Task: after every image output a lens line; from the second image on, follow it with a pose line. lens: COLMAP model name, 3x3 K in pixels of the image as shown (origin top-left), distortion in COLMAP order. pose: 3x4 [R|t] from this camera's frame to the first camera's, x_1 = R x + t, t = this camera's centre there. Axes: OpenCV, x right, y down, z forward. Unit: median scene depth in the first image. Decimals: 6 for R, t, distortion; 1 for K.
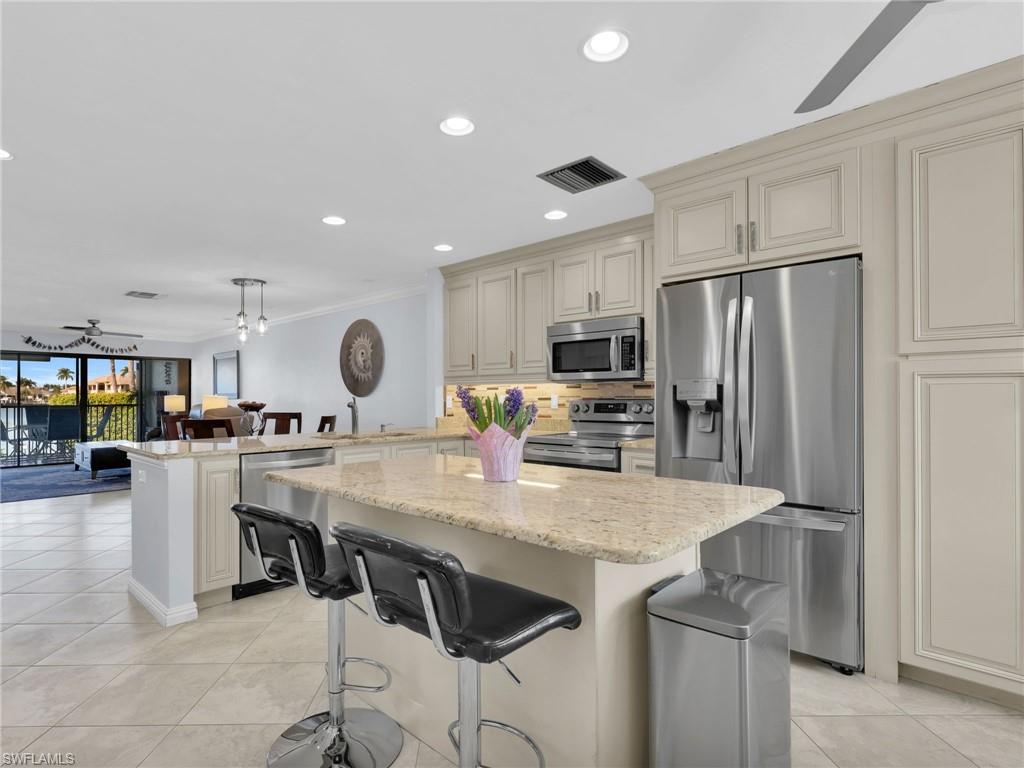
lens RADIAL K [[532.4, 0, 484.3], [0, 532.4, 390.9], [0, 0, 1]] dist [-0.003007, -0.000680]
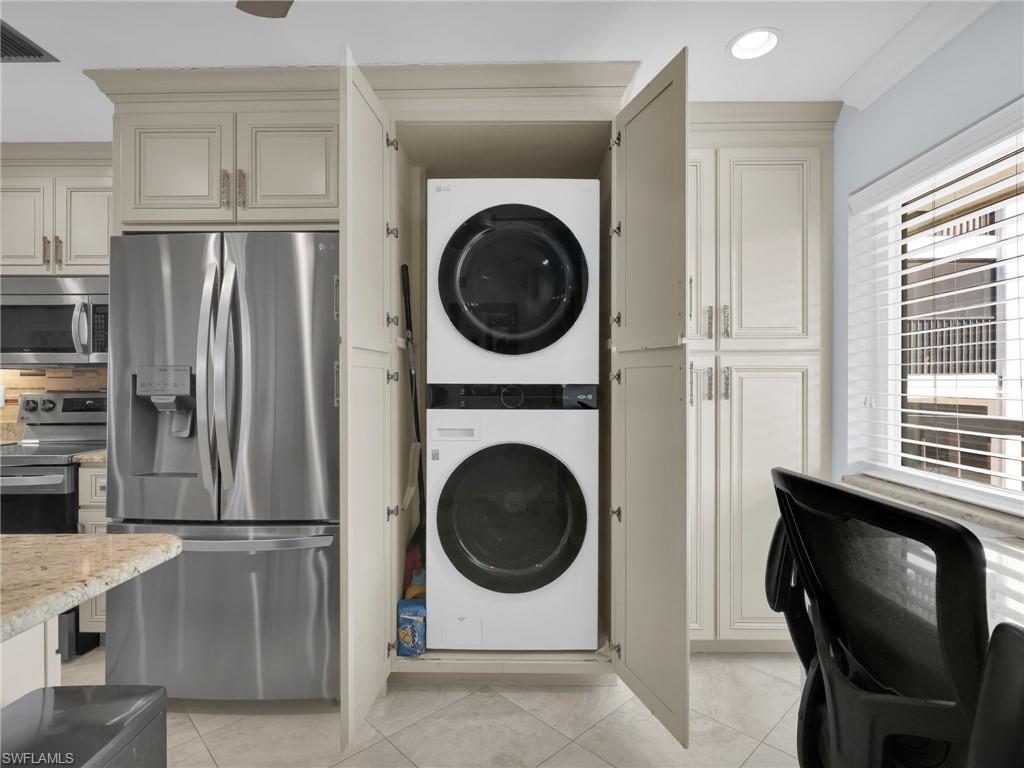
lens RADIAL K [[533.9, 0, 512.0], [0, 533.9, 384.0], [0, 0, 1]] dist [-0.000924, -0.000230]
pose [[0.730483, 0.006015, 0.682904, 0.155958], [-0.010506, 0.999942, 0.002430, -0.003377], [-0.682850, -0.008950, 0.730504, 0.085526]]
